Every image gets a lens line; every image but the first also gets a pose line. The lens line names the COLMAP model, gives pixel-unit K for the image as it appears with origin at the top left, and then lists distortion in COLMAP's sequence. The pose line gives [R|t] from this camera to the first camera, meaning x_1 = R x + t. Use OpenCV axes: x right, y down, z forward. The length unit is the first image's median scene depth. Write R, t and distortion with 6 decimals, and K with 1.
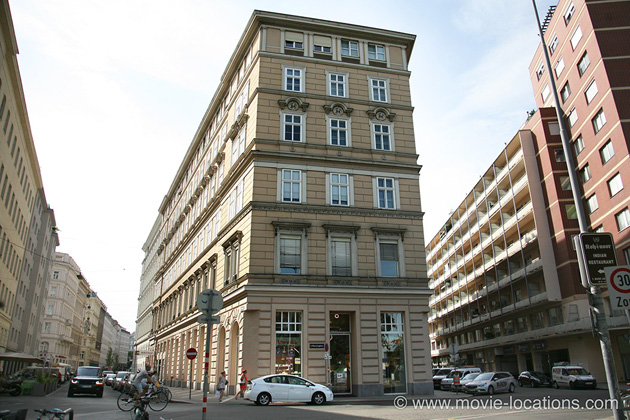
lens RADIAL K [[444.0, 0, 315.0], [0, 444.0, 210.0], [0, 0, 1]] dist [-0.006481, -0.003238]
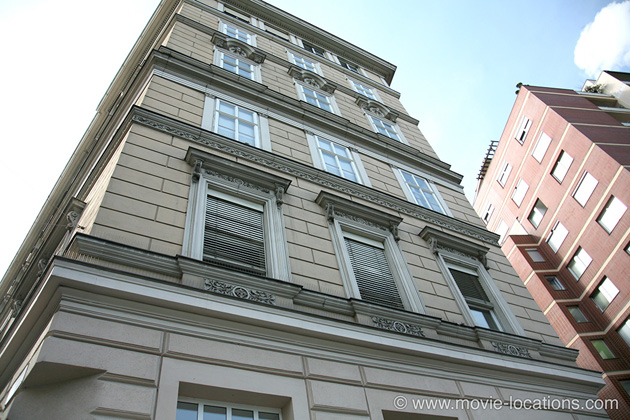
lens RADIAL K [[444.0, 0, 315.0], [0, 444.0, 210.0], [0, 0, 1]] dist [-0.006481, -0.003238]
pose [[0.972046, 0.077004, 0.221803, -0.068274], [0.044495, 0.867153, -0.496051, 0.230341], [-0.230535, 0.492054, 0.839486, 0.660059]]
